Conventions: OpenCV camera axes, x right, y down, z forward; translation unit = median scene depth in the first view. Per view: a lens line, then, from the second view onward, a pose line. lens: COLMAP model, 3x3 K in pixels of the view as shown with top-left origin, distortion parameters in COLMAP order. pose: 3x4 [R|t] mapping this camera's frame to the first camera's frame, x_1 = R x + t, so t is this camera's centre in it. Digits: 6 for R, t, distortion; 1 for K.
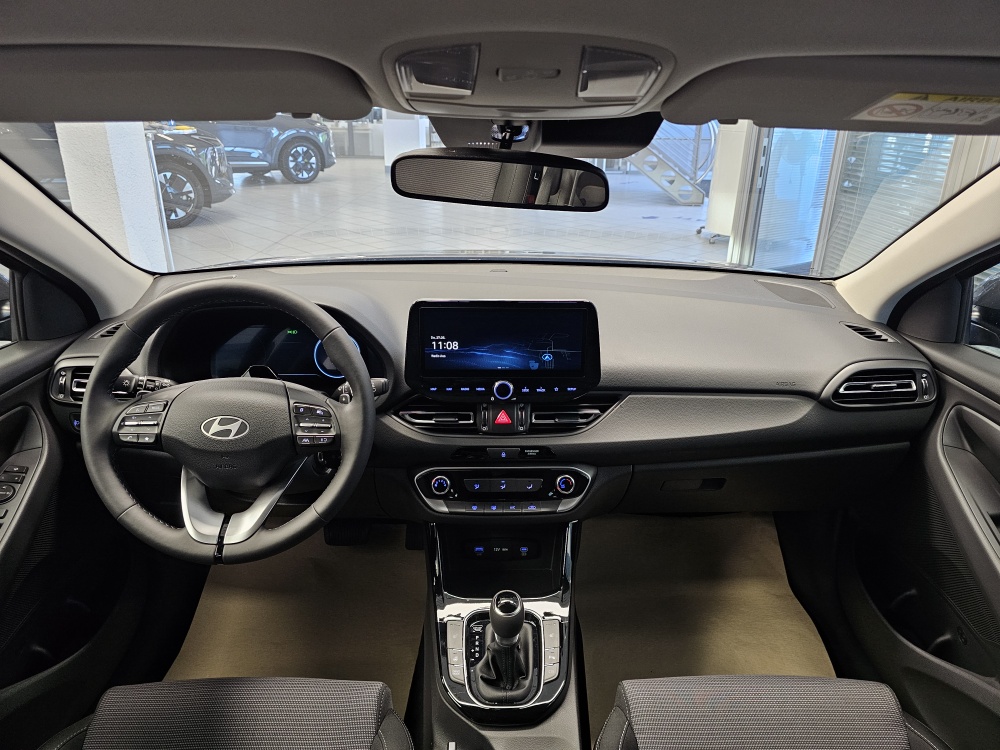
lens RADIAL K [[680.0, 0, 508.3], [0, 680.0, 369.5], [0, 0, 1]] dist [0.084225, -0.090756]
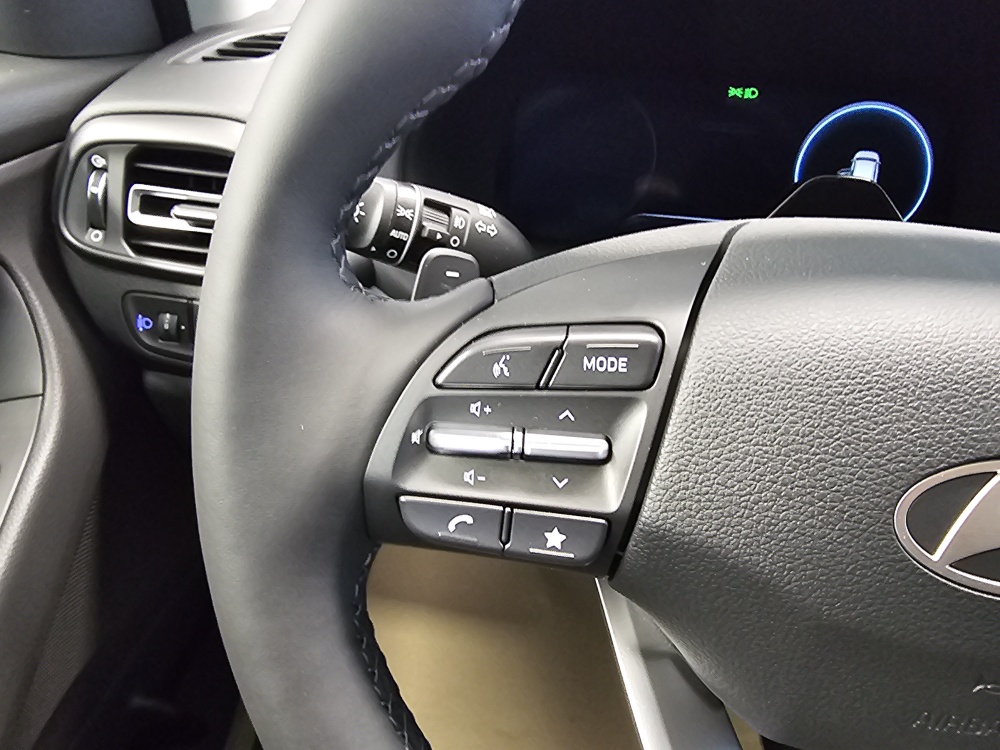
lens RADIAL K [[695.2, 0, 497.4], [0, 695.2, 364.5], [0, 0, 1]] dist [0.000954, -0.000536]
pose [[0.994632, 0.088879, -0.052983, -0.439758], [-0.076958, 0.977702, 0.195388, 0.019485], [0.069168, -0.190261, 0.979294, 0.689668]]
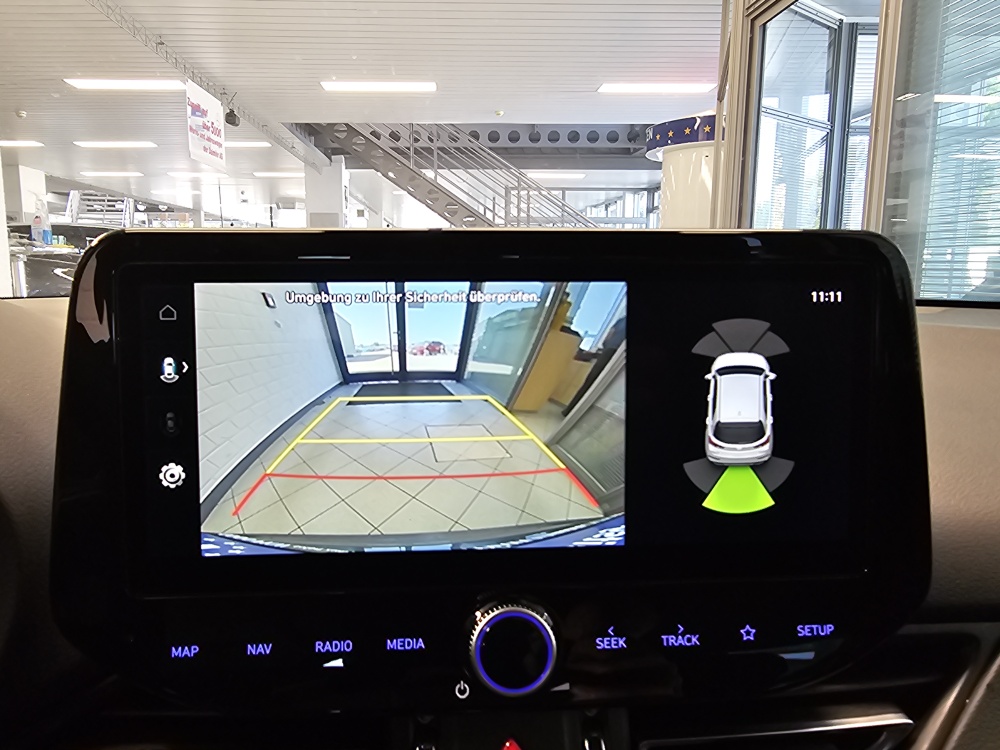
lens RADIAL K [[678.1, 0, 455.1], [0, 678.1, 366.8], [0, 0, 1]] dist [0.003807, 0.001424]
pose [[0.999456, -0.016617, 0.028504, -0.029963], [0.022618, 0.974040, -0.225243, -0.008376], [-0.024021, 0.225765, 0.973886, 0.767372]]
